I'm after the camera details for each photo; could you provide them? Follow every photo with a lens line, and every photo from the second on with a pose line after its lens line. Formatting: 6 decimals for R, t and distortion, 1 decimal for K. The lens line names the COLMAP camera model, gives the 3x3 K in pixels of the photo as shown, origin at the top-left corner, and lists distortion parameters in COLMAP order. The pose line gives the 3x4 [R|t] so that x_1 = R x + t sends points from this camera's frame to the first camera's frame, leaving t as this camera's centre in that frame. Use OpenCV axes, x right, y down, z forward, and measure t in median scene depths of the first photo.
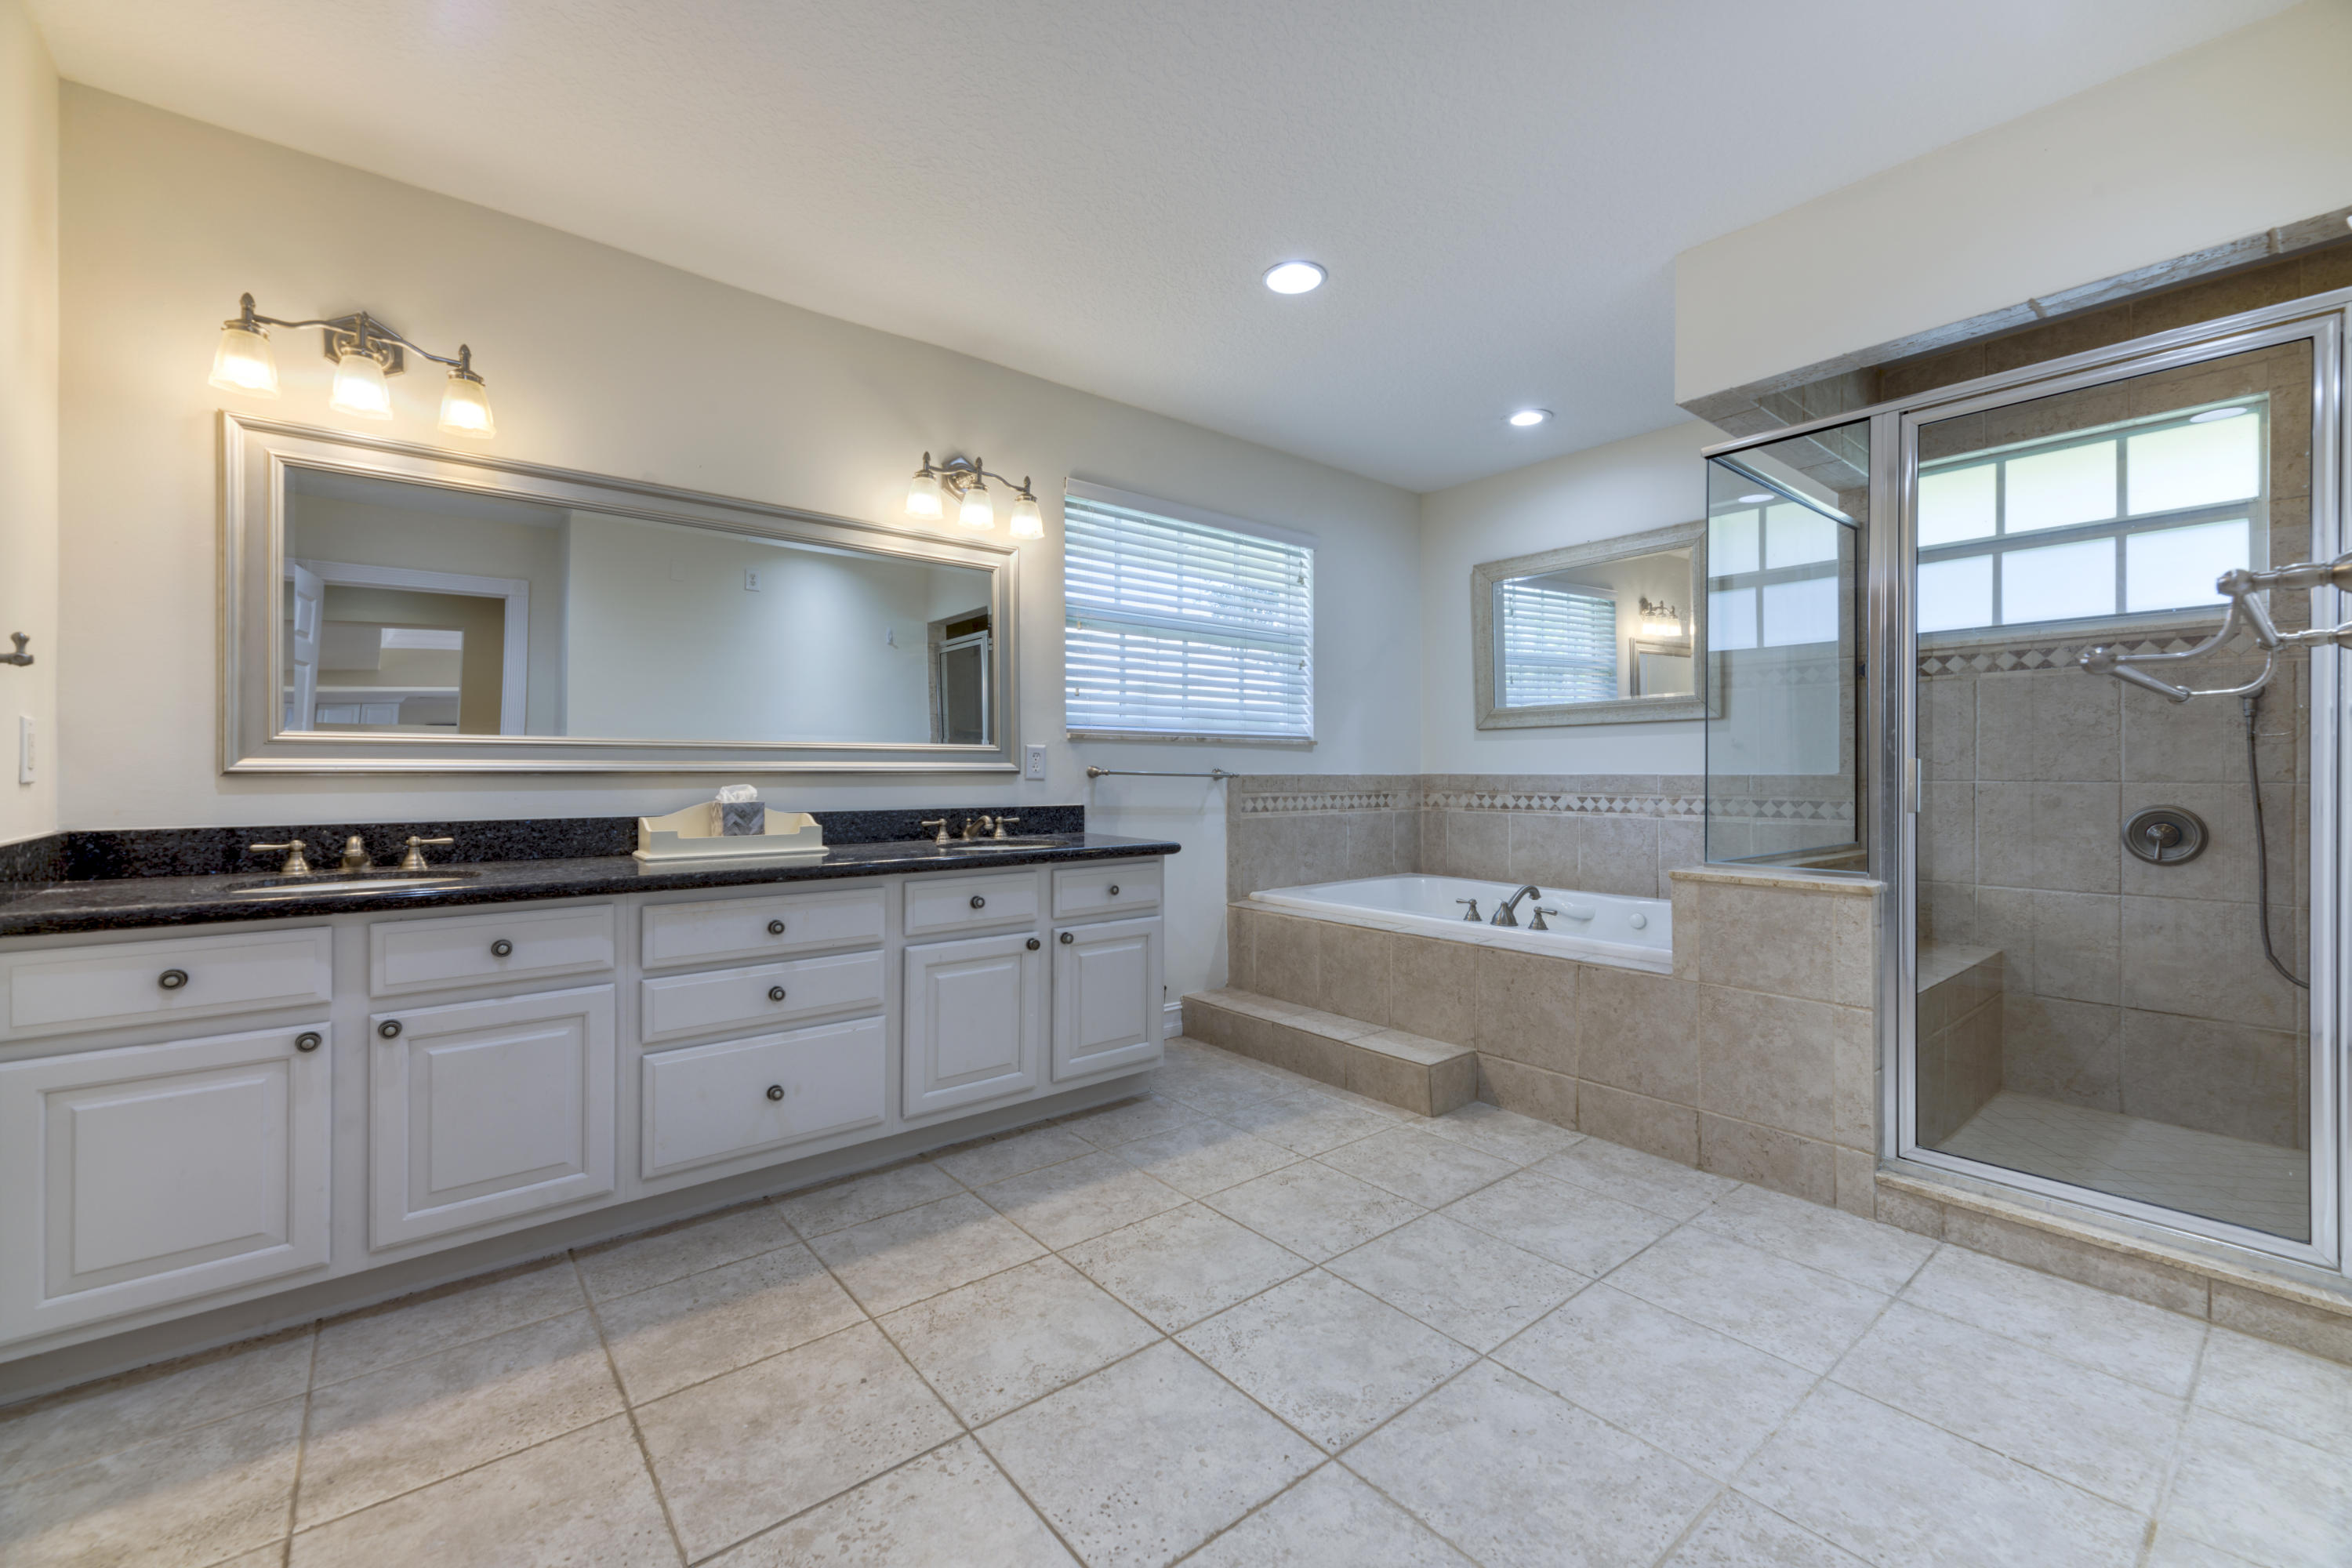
lens RADIAL K [[950.1, 0, 1183.5], [0, 950.1, 775.4], [0, 0, 1]] dist [0.015975, -0.004807]
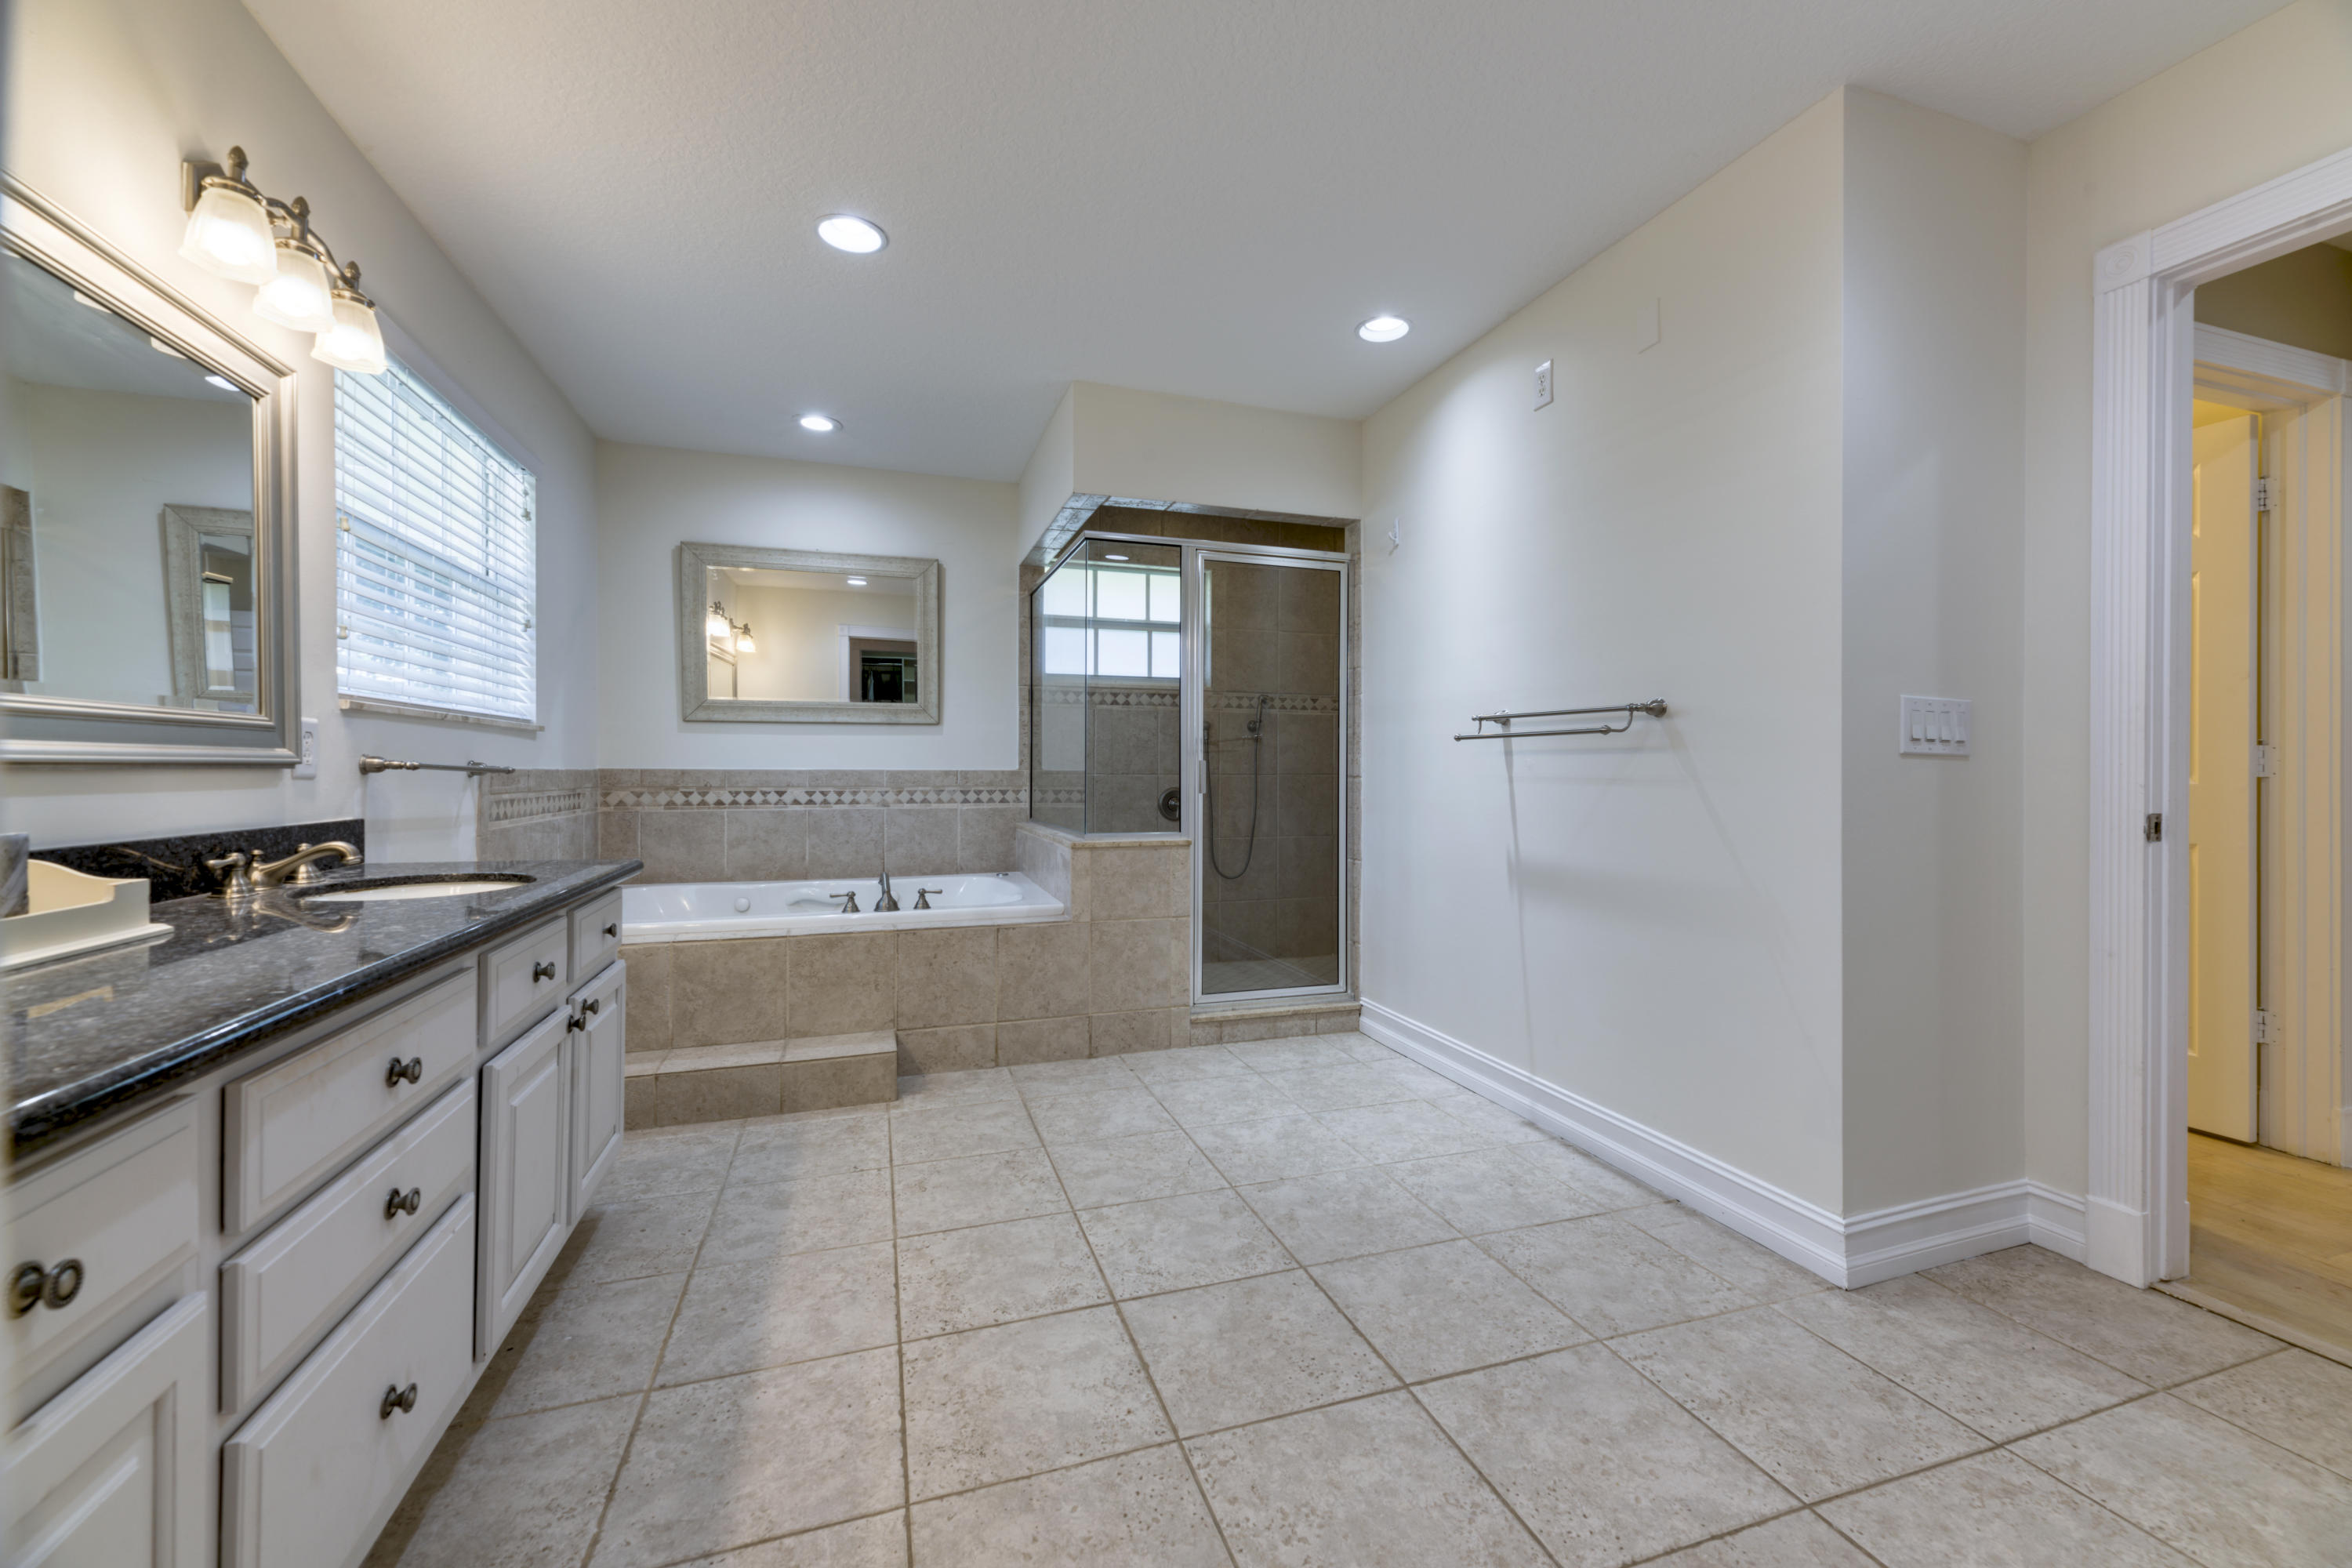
lens RADIAL K [[950.1, 0, 1183.5], [0, 950.1, 775.4], [0, 0, 1]] dist [0.015975, -0.004807]
pose [[0.353754, -0.004218, 0.935329, -0.633590], [-0.000519, 0.999989, 0.004706, 0.000231], [-0.935338, -0.002150, 0.353748, 0.362905]]
